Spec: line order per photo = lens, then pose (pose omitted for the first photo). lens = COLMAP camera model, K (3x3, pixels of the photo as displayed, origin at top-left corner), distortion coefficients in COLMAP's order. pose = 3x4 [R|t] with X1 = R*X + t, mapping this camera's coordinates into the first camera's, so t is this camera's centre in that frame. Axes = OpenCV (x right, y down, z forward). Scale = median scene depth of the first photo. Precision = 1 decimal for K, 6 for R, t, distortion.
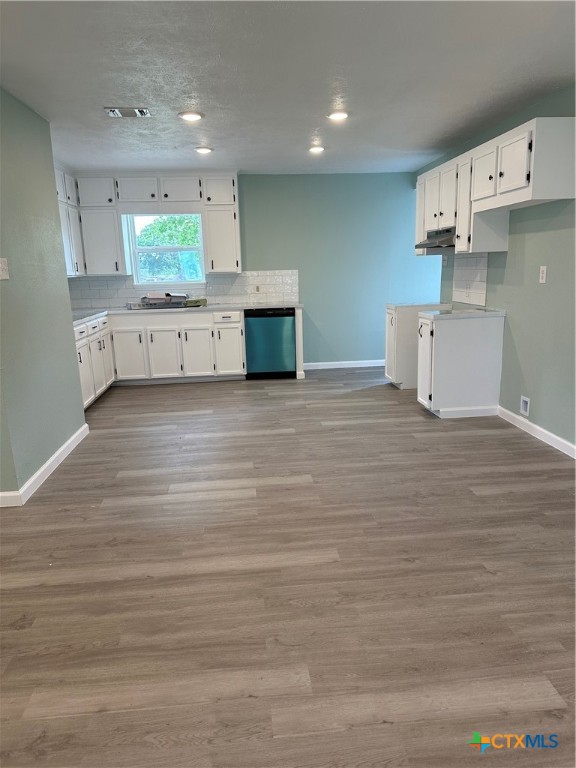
lens RADIAL K [[538.4, 0, 287.1], [0, 538.4, 390.0], [0, 0, 1]] dist [0.117809, -0.132917]
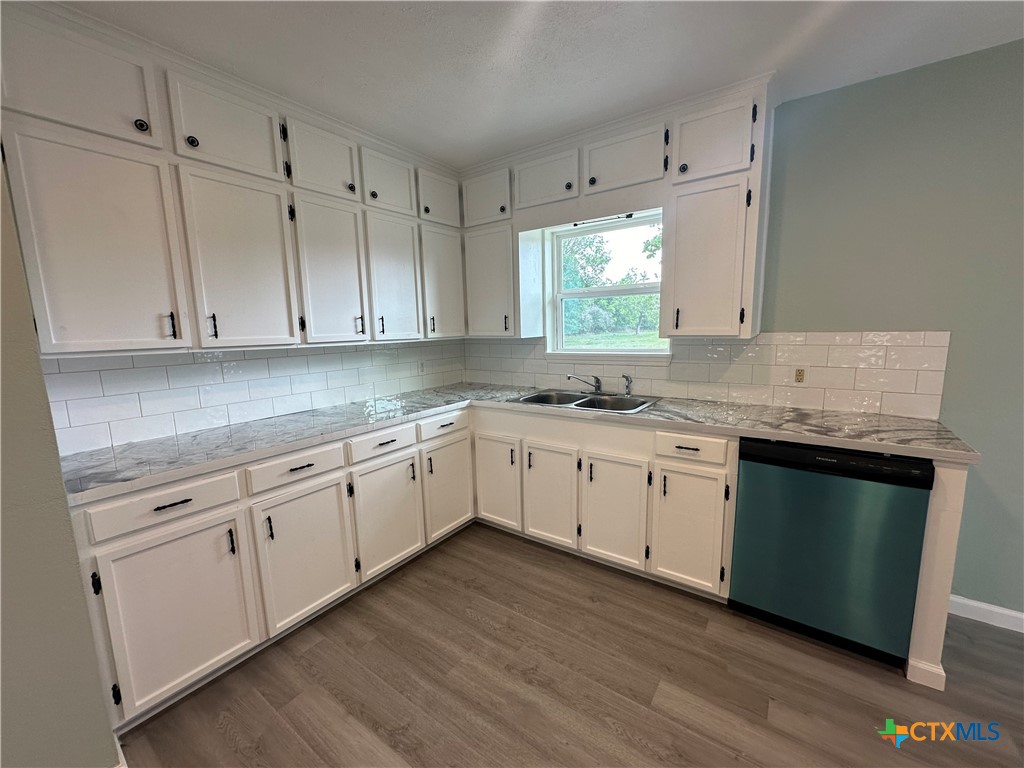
lens RADIAL K [[409.6, 0, 513.4], [0, 409.6, 385.0], [0, 0, 1]] dist [-0.000462, 0.000192]
pose [[0.759236, 0.104304, -0.642402, -0.022897], [-0.147642, 0.988943, -0.013923, -0.172884], [0.633847, 0.105417, 0.766241, 0.751707]]
